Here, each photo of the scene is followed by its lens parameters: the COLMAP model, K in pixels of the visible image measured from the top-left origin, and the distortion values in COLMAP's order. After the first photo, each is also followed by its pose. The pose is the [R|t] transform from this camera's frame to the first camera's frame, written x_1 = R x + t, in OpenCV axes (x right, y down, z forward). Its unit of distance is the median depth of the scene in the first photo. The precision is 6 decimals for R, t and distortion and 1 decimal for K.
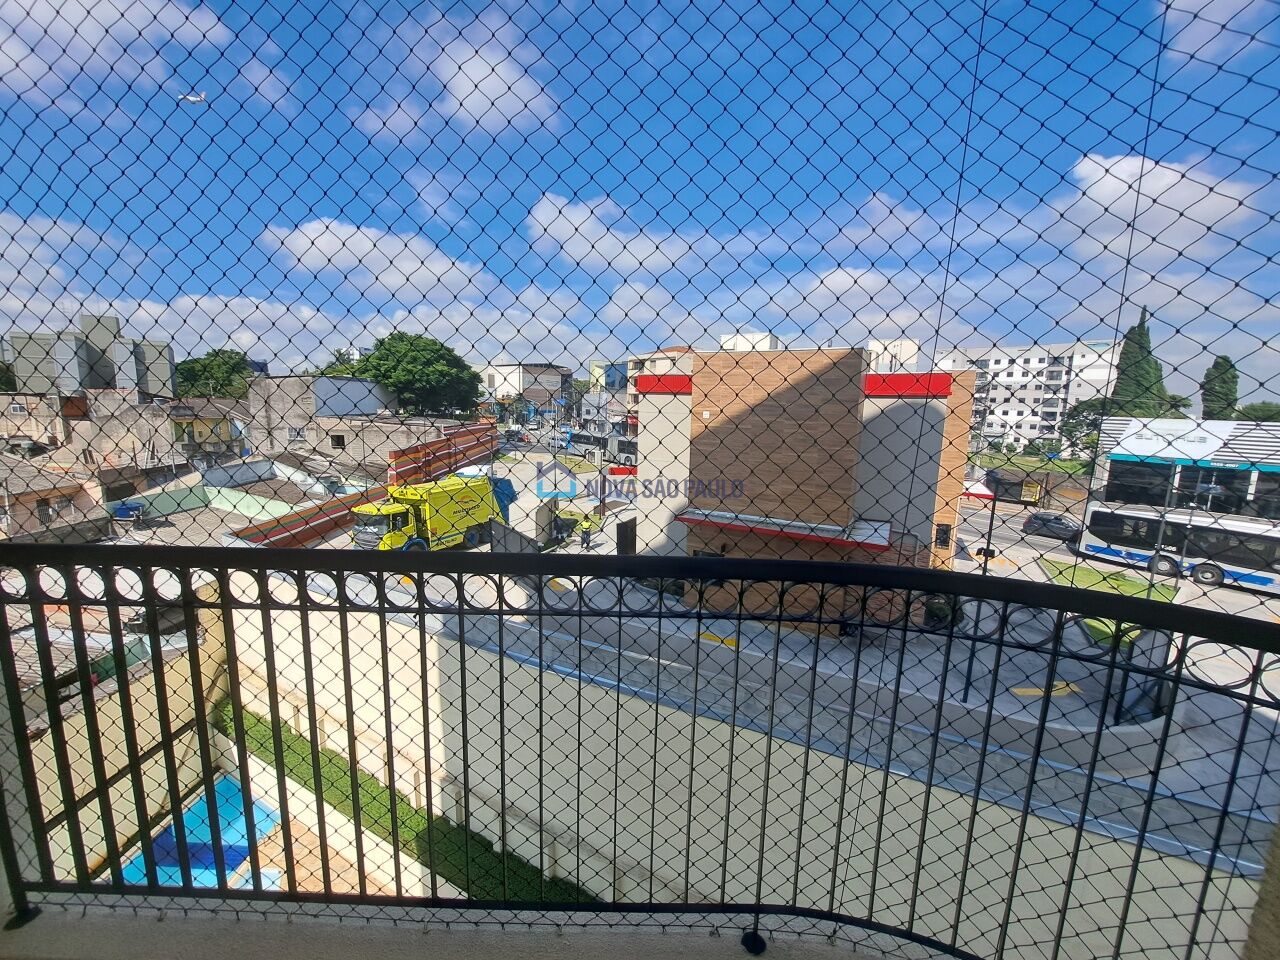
lens RADIAL K [[521.2, 0, 640.0], [0, 521.2, 480.0], [0, 0, 1]] dist [-0.014897, 0.000273]
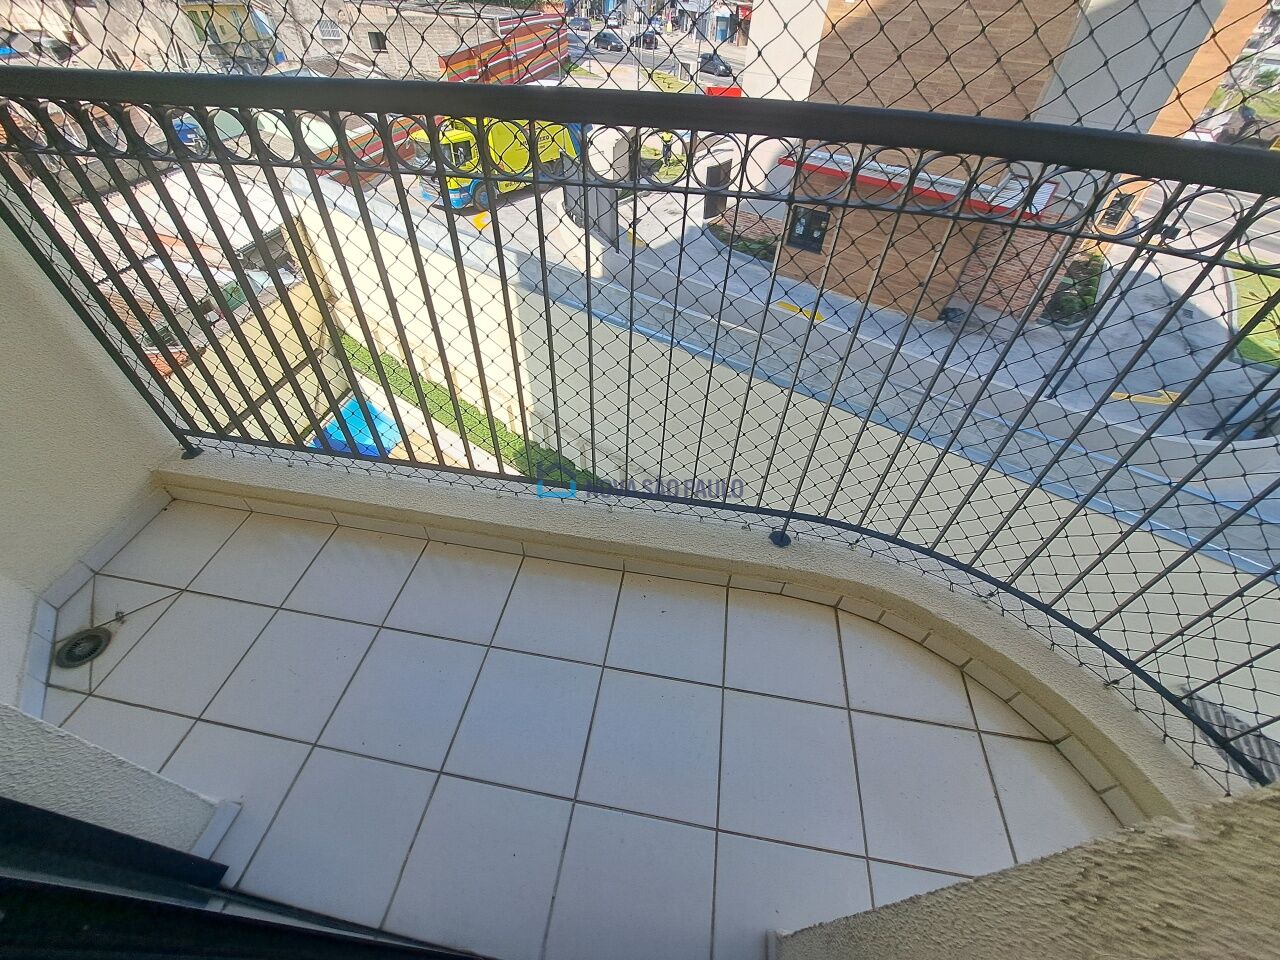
lens RADIAL K [[521.2, 0, 640.0], [0, 521.2, 480.0], [0, 0, 1]] dist [-0.014897, 0.000273]
pose [[0.987743, 0.117722, -0.102498, 0.021739], [-0.035517, 0.808939, 0.586819, 0.146244], [0.151996, -0.575986, 0.803205, 0.121751]]
